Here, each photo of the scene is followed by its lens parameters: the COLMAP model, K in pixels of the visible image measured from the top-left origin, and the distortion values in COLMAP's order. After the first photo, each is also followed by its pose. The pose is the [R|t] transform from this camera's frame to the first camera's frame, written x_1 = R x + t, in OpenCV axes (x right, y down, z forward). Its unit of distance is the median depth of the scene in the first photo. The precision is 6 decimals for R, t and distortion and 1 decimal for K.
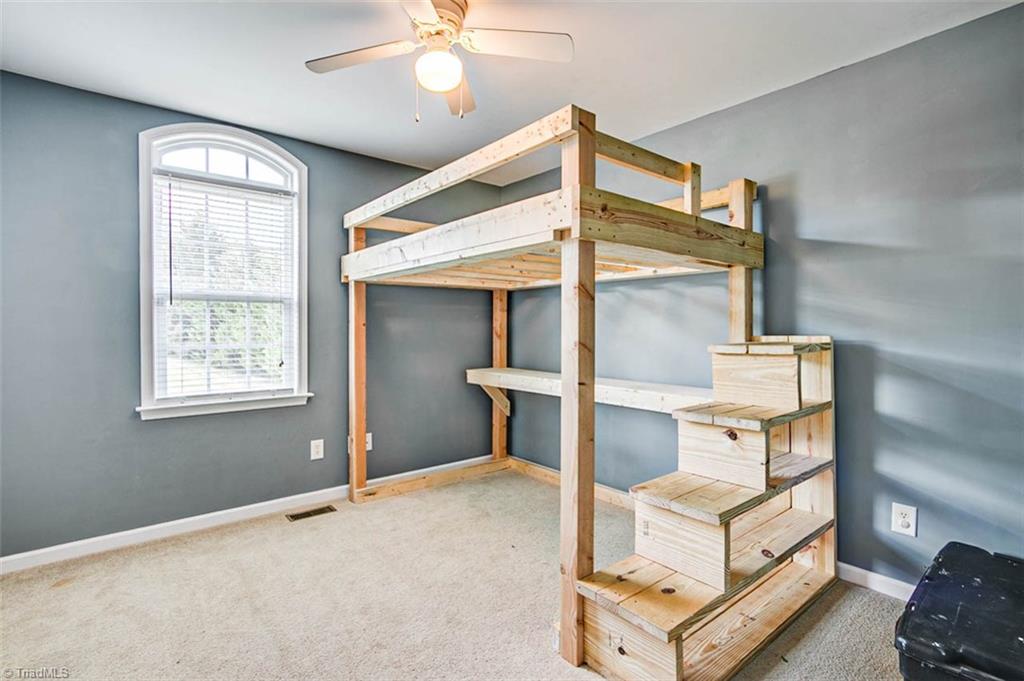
lens RADIAL K [[483.5, 0, 513.0], [0, 483.5, 327.3], [0, 0, 1]] dist [0.001017, 0.000124]
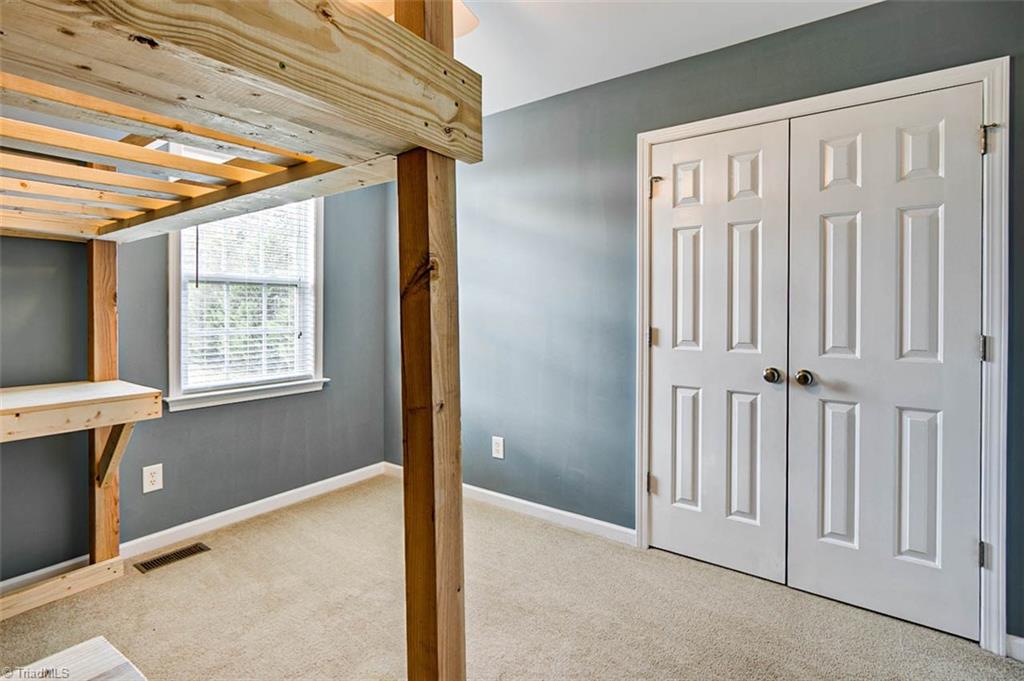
lens RADIAL K [[485.8, 0, 508.1], [0, 485.8, 311.6], [0, 0, 1]] dist [-0.004374, -0.000115]
pose [[0.966519, 0.001585, 0.256591, -0.340573], [-0.001917, 0.999998, 0.001045, -0.002419], [-0.256589, -0.001502, 0.966519, -0.060208]]
